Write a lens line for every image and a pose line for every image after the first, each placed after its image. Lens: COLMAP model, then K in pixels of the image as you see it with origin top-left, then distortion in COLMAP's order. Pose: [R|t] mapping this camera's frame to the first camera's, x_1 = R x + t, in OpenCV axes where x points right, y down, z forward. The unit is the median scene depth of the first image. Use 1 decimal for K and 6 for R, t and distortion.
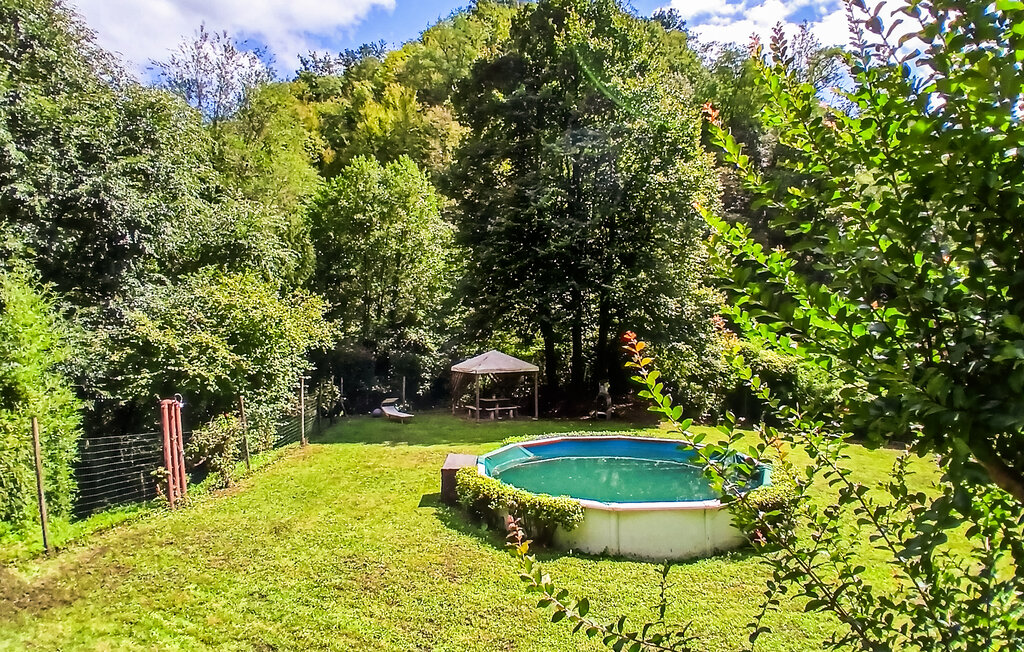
lens RADIAL K [[503.8, 0, 541.9], [0, 503.8, 284.6], [0, 0, 1]] dist [0.003168, -0.035654]
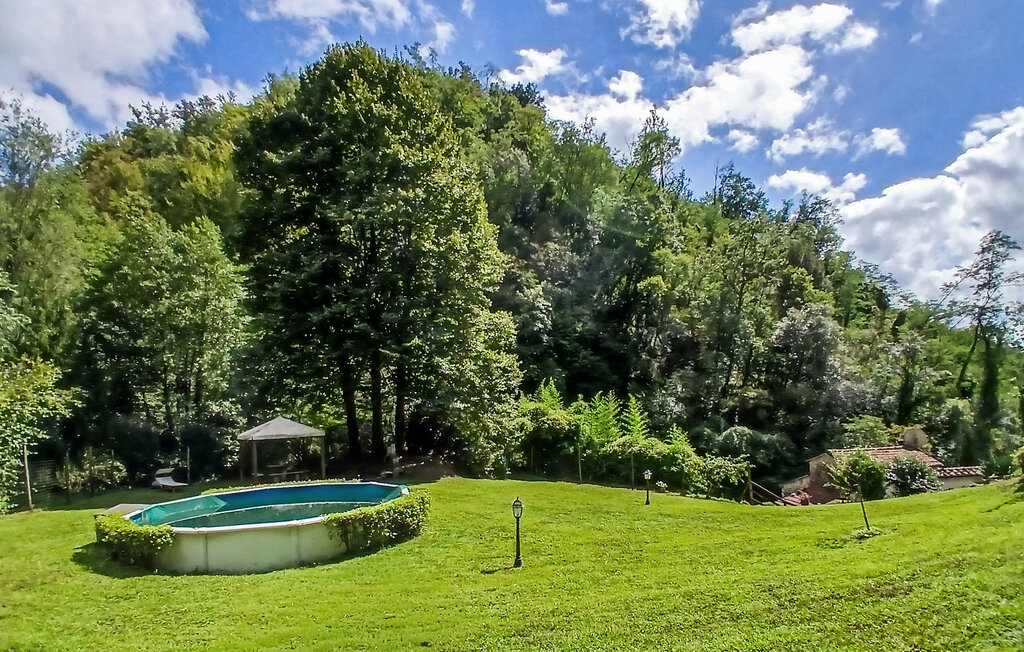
lens RADIAL K [[496.0, 0, 546.6], [0, 496.0, 411.6], [0, 0, 1]] dist [-0.056105, -0.000968]
pose [[0.975028, -0.030155, 0.220025, 0.203525], [0.007162, 0.994492, 0.104563, 0.019771], [-0.221967, -0.100376, 0.969874, -0.060650]]
